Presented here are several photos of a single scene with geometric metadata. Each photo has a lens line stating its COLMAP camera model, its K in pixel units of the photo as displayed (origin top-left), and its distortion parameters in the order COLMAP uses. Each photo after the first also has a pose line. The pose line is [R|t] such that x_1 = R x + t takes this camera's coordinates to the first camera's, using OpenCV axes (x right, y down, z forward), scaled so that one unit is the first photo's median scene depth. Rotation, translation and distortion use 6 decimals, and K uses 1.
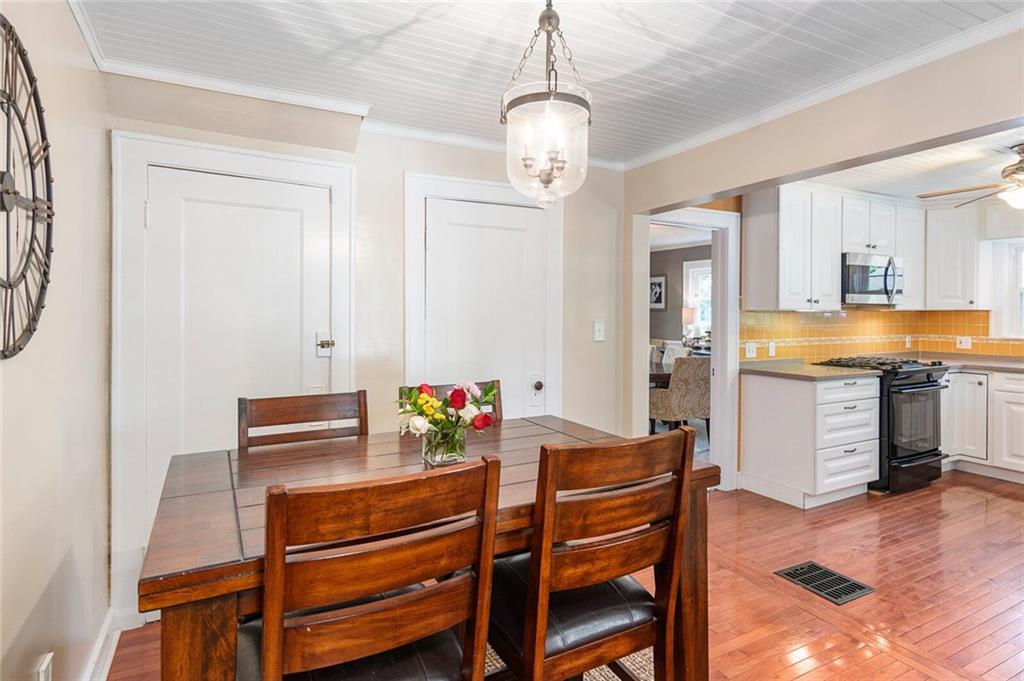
lens RADIAL K [[552.1, 0, 520.0], [0, 552.1, 318.0], [0, 0, 1]] dist [0.002235, 0.000878]
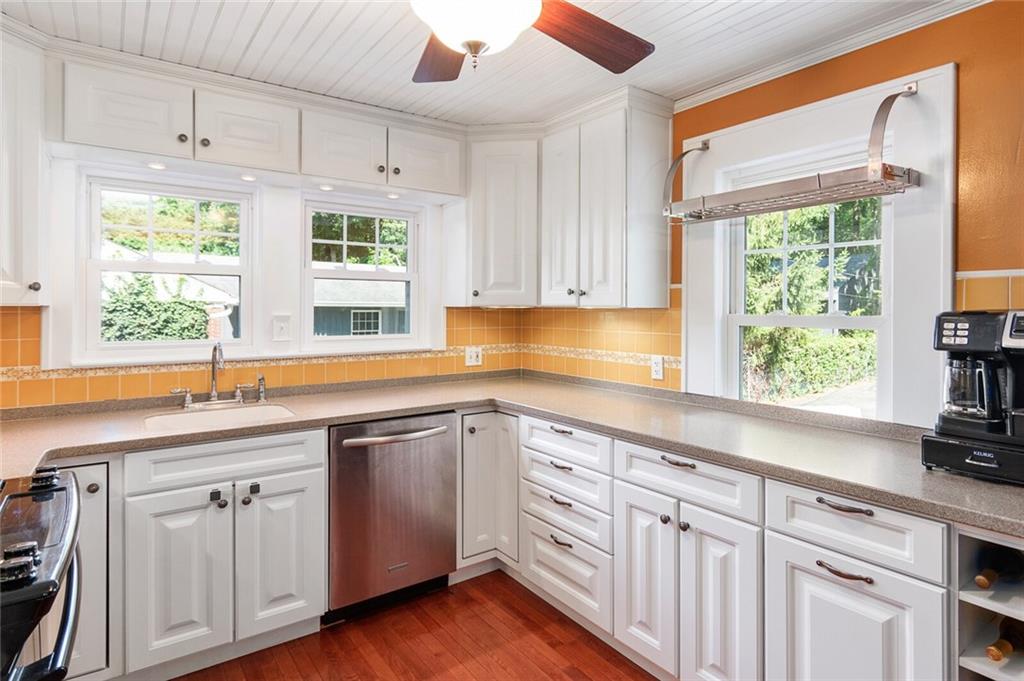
lens RADIAL K [[563.6, 0, 511.1], [0, 563.6, 307.2], [0, 0, 1]] dist [0.003852, 0.000839]
pose [[-0.121822, -0.003664, 0.992545, 0.381796], [0.008816, 0.999950, 0.004773, -0.013264], [-0.992513, 0.009332, -0.121784, 0.738352]]
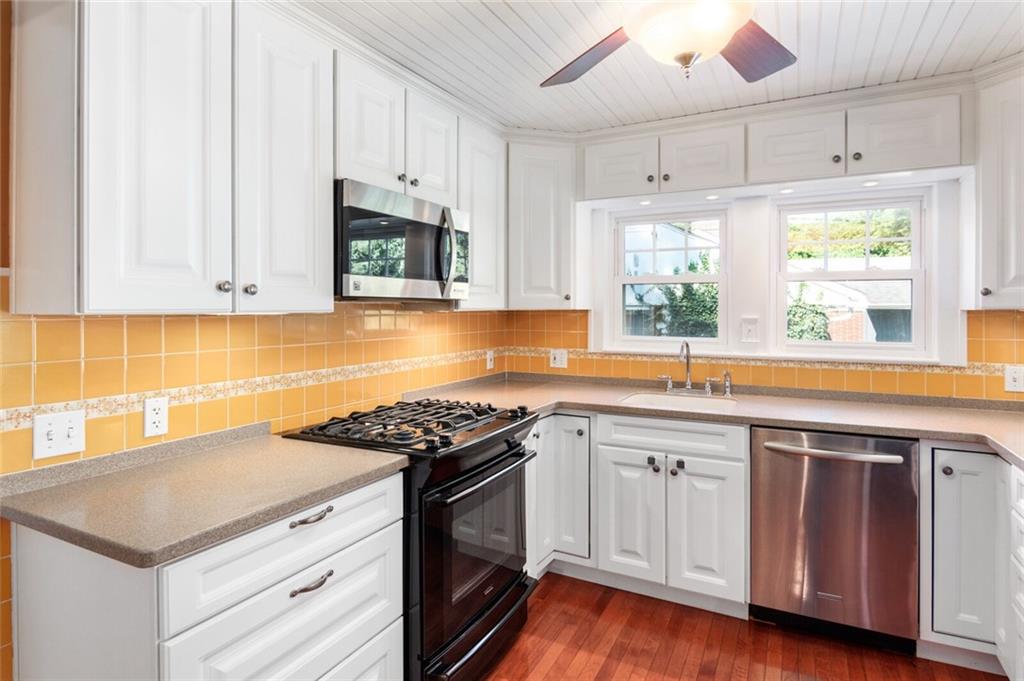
lens RADIAL K [[554.6, 0, 509.1], [0, 554.6, 308.1], [0, 0, 1]] dist [-0.002145, -0.001176]
pose [[0.832800, -0.000942, 0.553574, 0.430949], [0.007986, 0.999915, -0.010312, -0.010978], [-0.553517, 0.013009, 0.832736, 0.535218]]
